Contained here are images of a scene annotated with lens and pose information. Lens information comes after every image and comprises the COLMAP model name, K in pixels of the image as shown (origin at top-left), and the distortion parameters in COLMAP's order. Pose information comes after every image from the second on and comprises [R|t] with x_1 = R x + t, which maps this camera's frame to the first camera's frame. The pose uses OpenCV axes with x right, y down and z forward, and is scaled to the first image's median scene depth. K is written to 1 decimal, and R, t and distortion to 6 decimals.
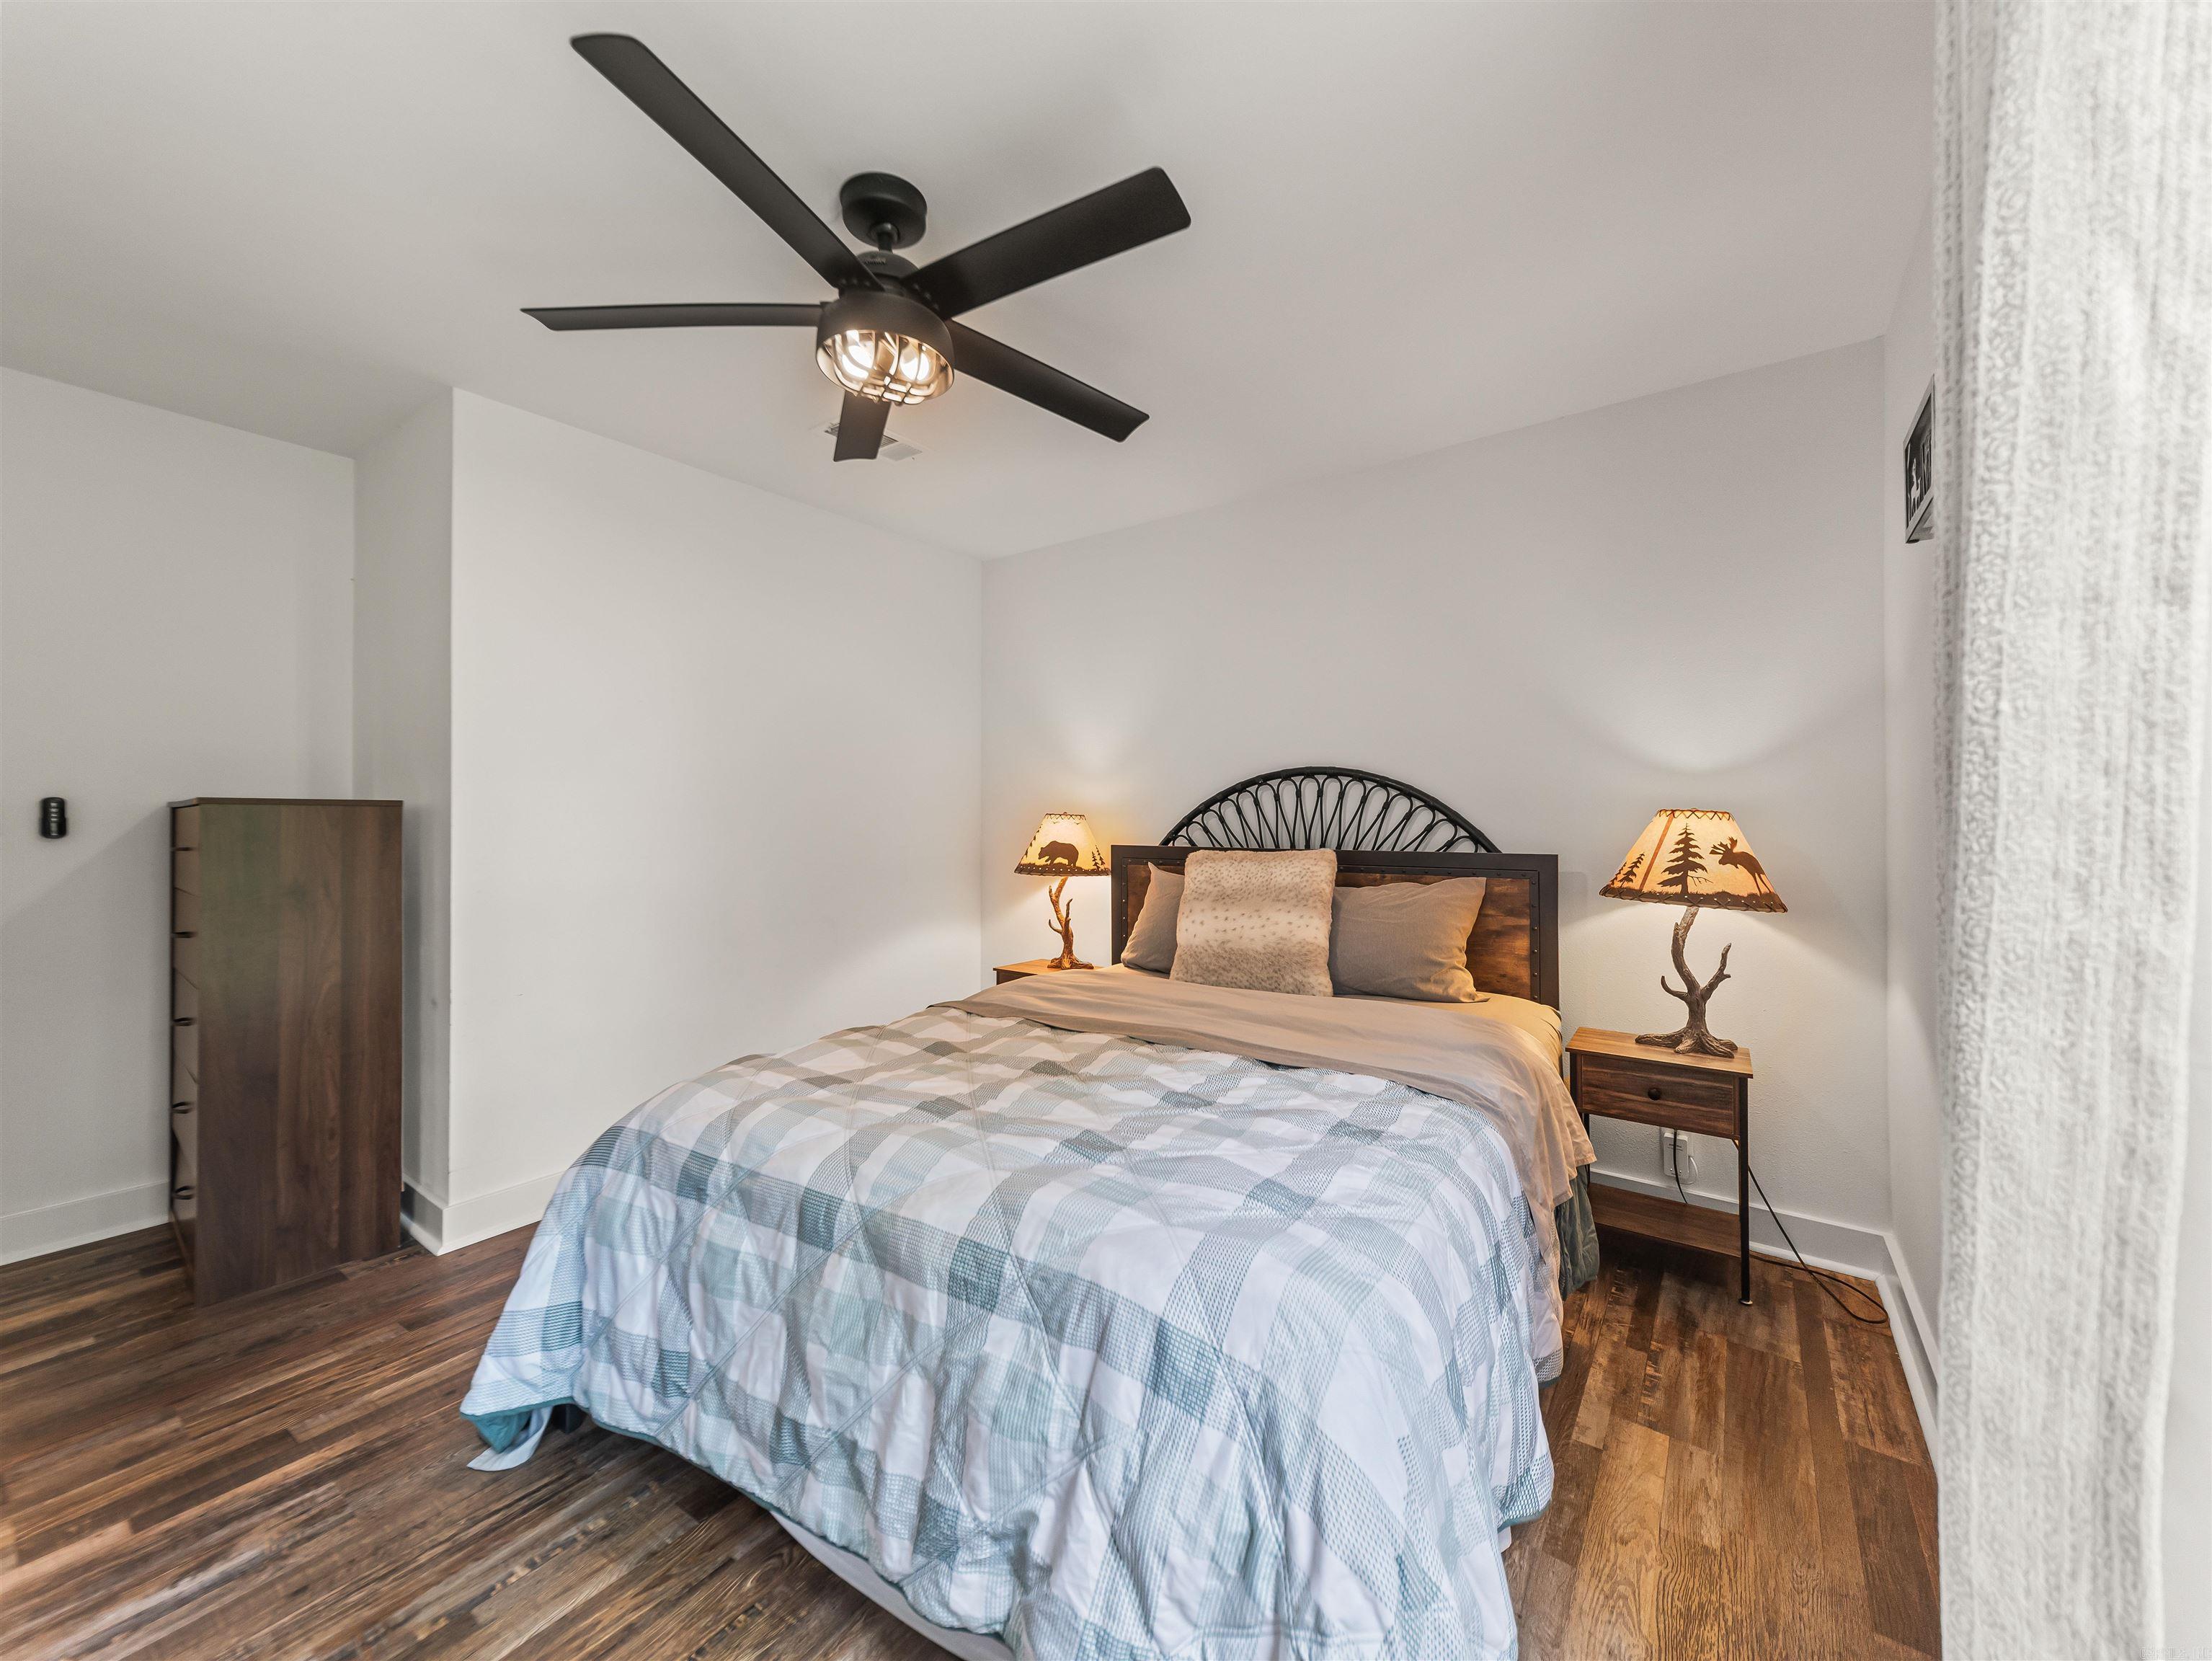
lens RADIAL K [[855.9, 0, 1116.5], [0, 855.9, 819.2], [0, 0, 1]] dist [0.023890, -0.006565]
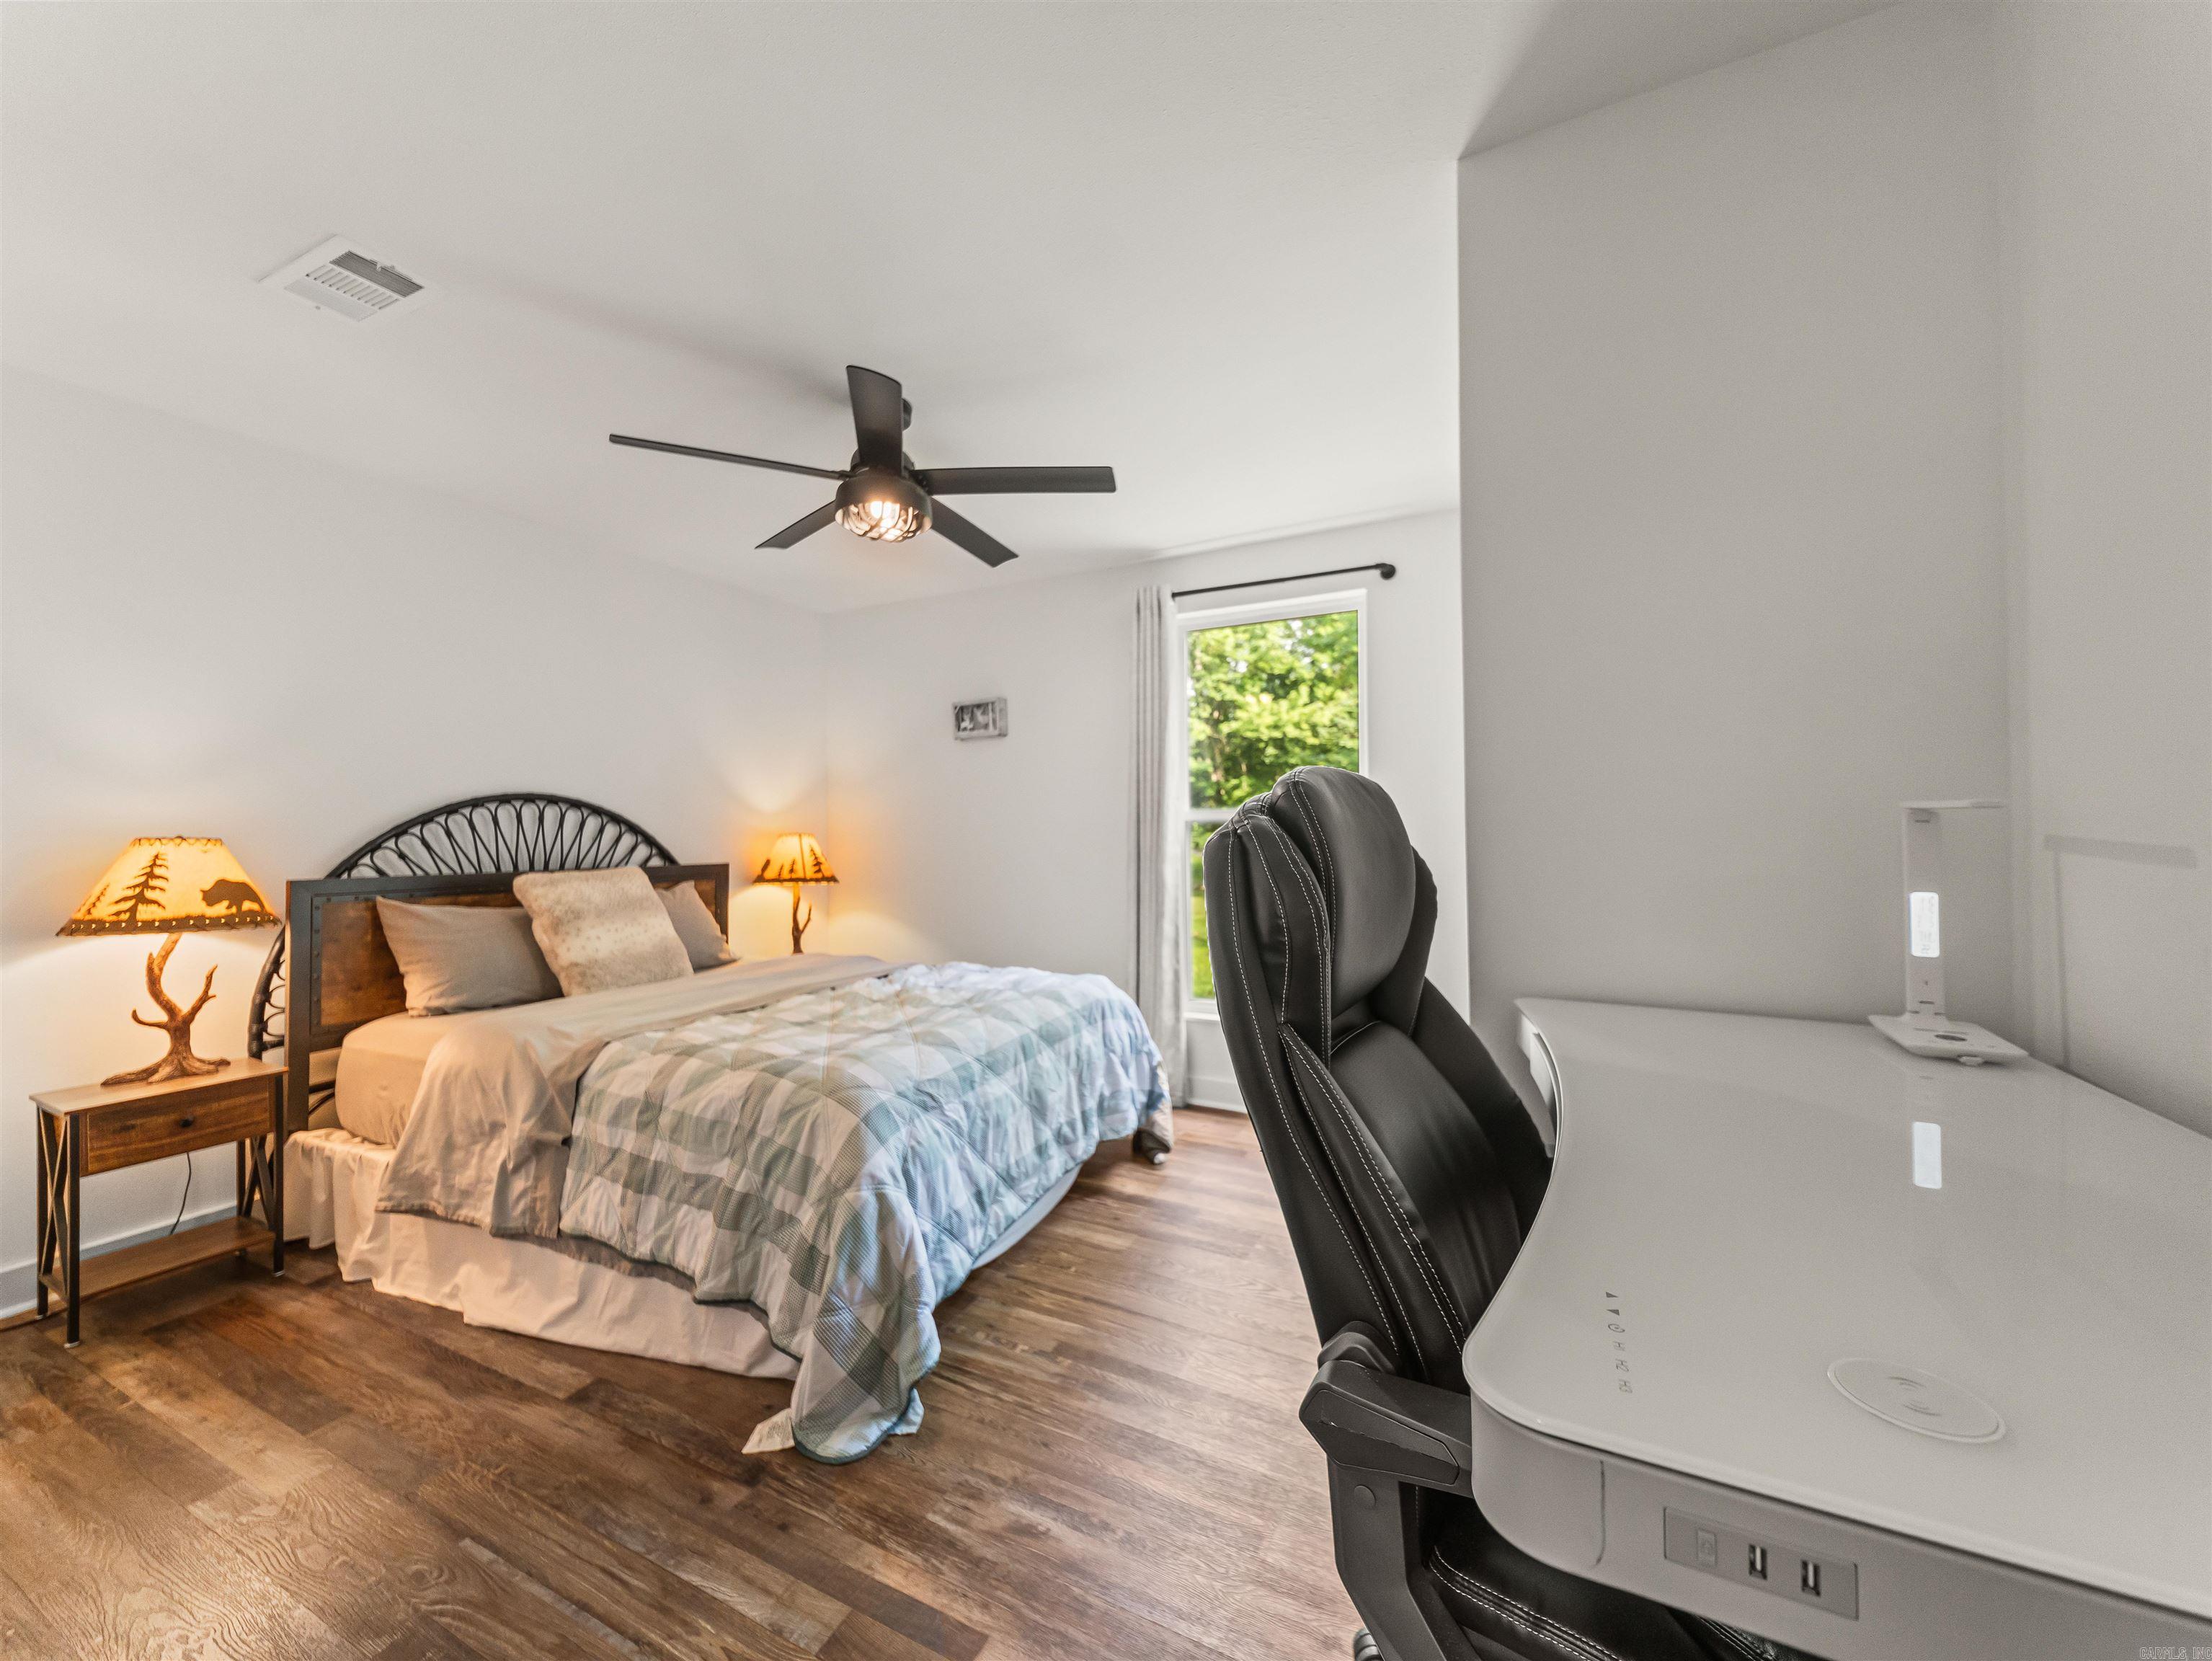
lens RADIAL K [[860.1, 0, 1109.9], [0, 860.1, 823.5], [0, 0, 1]] dist [0.034985, -0.014305]
pose [[-0.161624, 0.017394, 0.986699, -1.056604], [0.013539, 0.999790, -0.015407, 0.003230], [-0.986760, 0.010869, -0.161825, 0.526110]]
